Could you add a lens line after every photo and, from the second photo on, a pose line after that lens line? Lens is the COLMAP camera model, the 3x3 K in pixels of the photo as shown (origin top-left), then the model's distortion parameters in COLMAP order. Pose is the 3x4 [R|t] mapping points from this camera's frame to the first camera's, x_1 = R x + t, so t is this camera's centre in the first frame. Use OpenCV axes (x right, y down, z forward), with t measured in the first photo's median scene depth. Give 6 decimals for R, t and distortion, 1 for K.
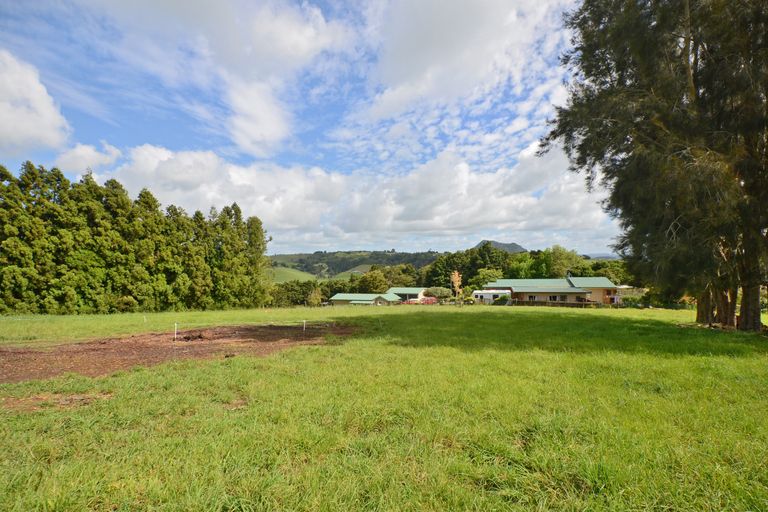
lens RADIAL K [[349.9, 0, 383.5], [0, 349.9, 256.8], [0, 0, 1]] dist [-0.000954, -0.000046]
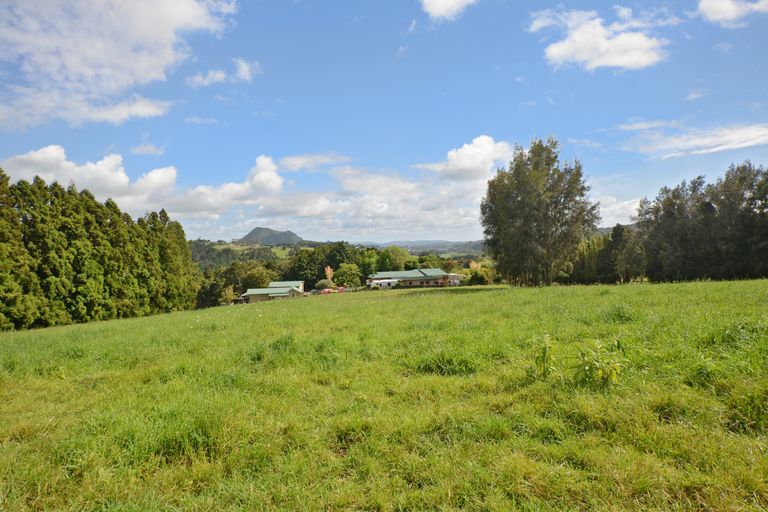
lens RADIAL K [[405.4, 0, 384.5], [0, 405.4, 256.6], [0, 0, 1]] dist [-0.001020, -0.000243]
pose [[0.869049, -0.025507, 0.494067, -0.508000], [0.020470, 0.999669, 0.015605, -0.020891], [-0.494302, -0.003448, 0.869284, -0.402631]]
